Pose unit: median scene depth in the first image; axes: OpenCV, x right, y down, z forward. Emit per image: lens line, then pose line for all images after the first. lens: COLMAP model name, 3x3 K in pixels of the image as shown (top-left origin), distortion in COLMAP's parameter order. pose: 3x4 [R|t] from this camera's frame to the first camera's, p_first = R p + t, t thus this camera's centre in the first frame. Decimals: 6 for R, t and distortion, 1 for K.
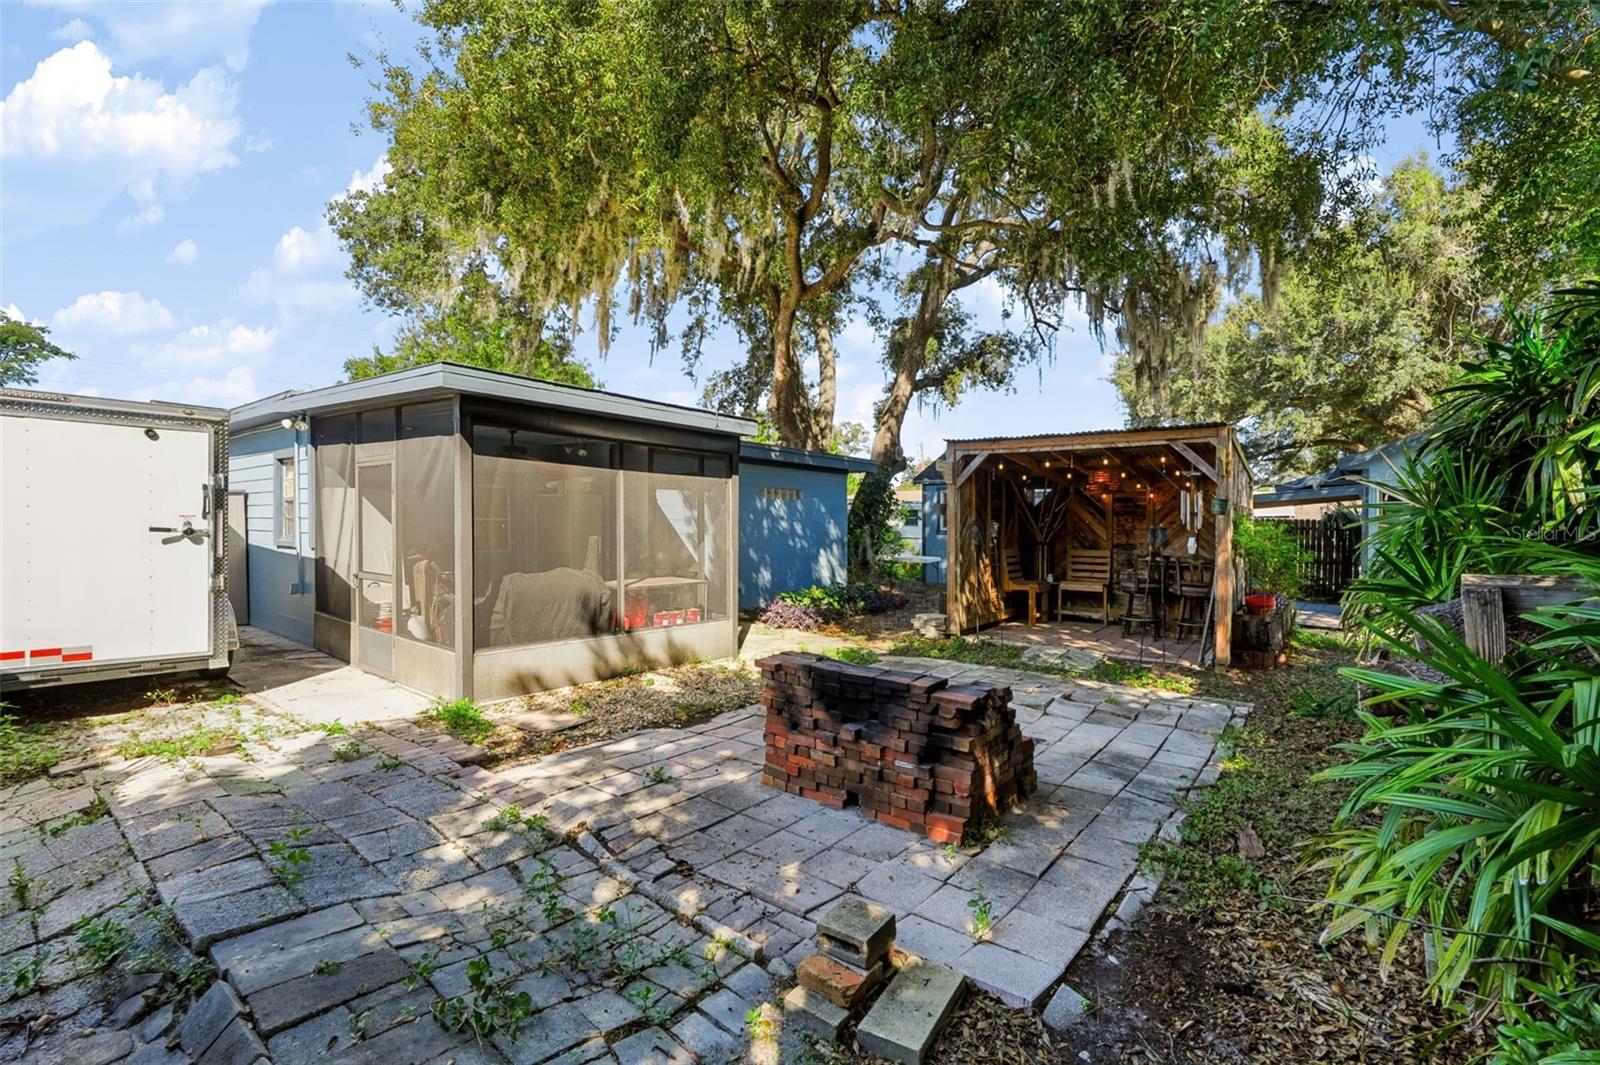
lens RADIAL K [[697.2, 0, 795.8], [0, 697.2, 527.5], [0, 0, 1]] dist [-0.004611, -0.000185]
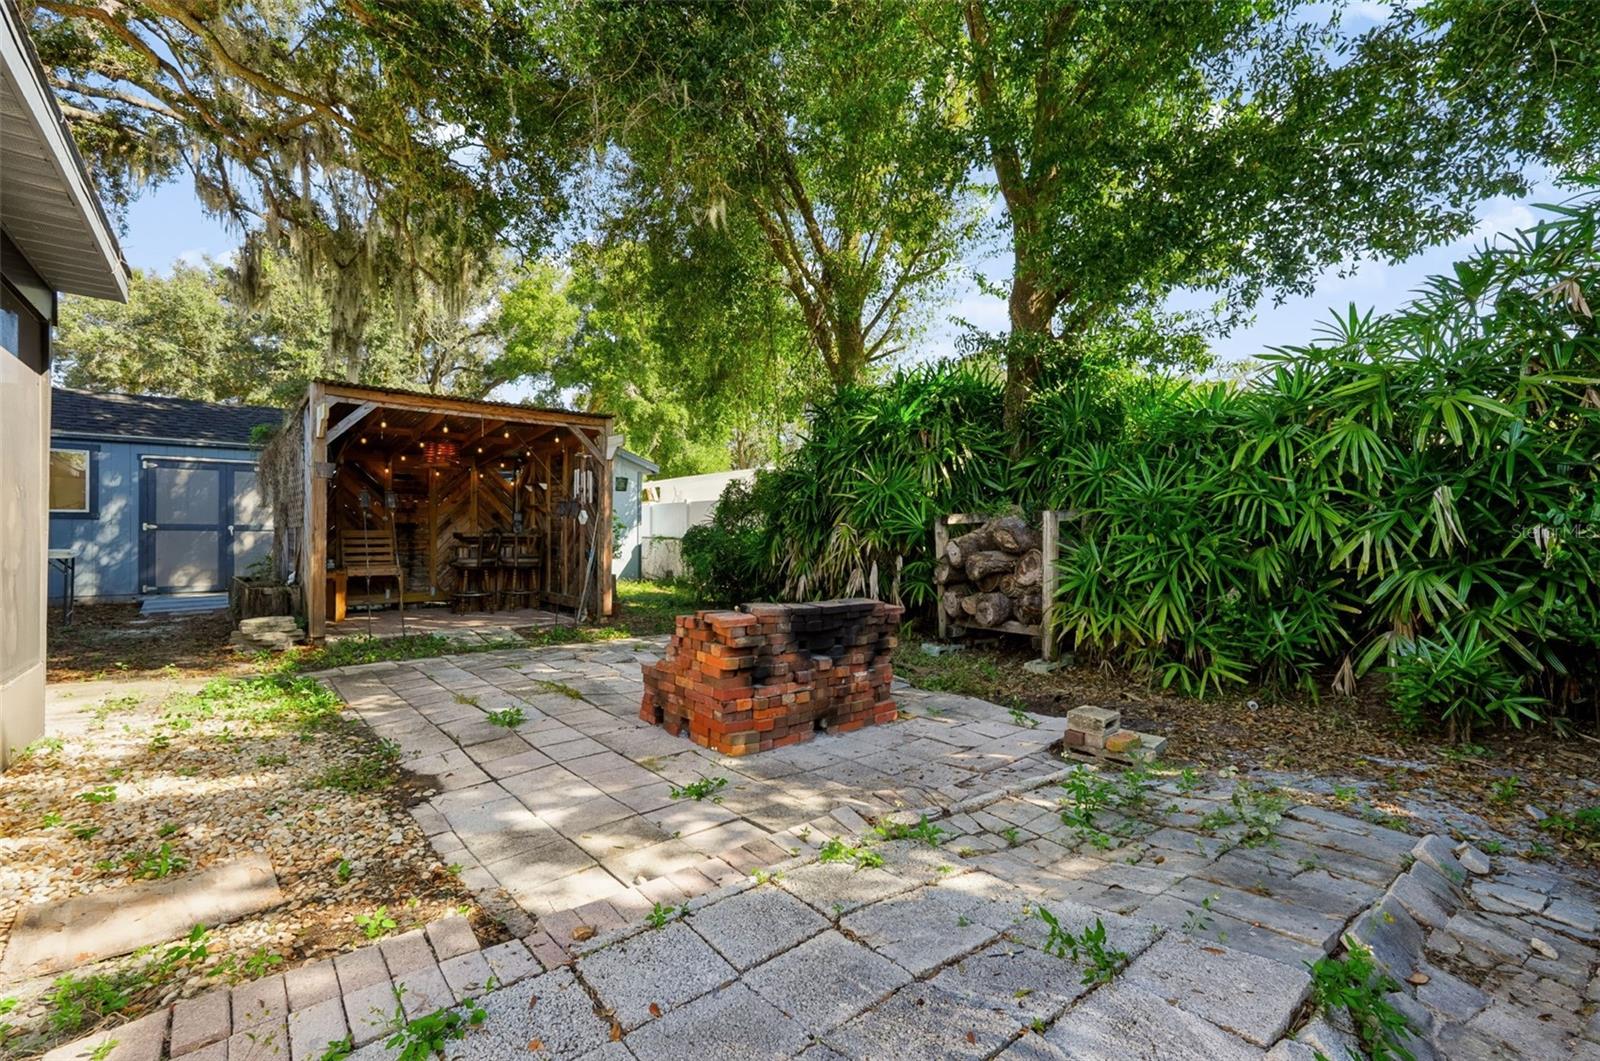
lens RADIAL K [[697.2, 0, 797.6], [0, 697.2, 527.9], [0, 0, 1]] dist [-0.004611, -0.000185]
pose [[0.207614, -0.003375, 0.978205, -0.495103], [0.001183, 0.999994, 0.003199, 0.040648], [-0.978210, 0.000493, 0.207617, 0.408554]]
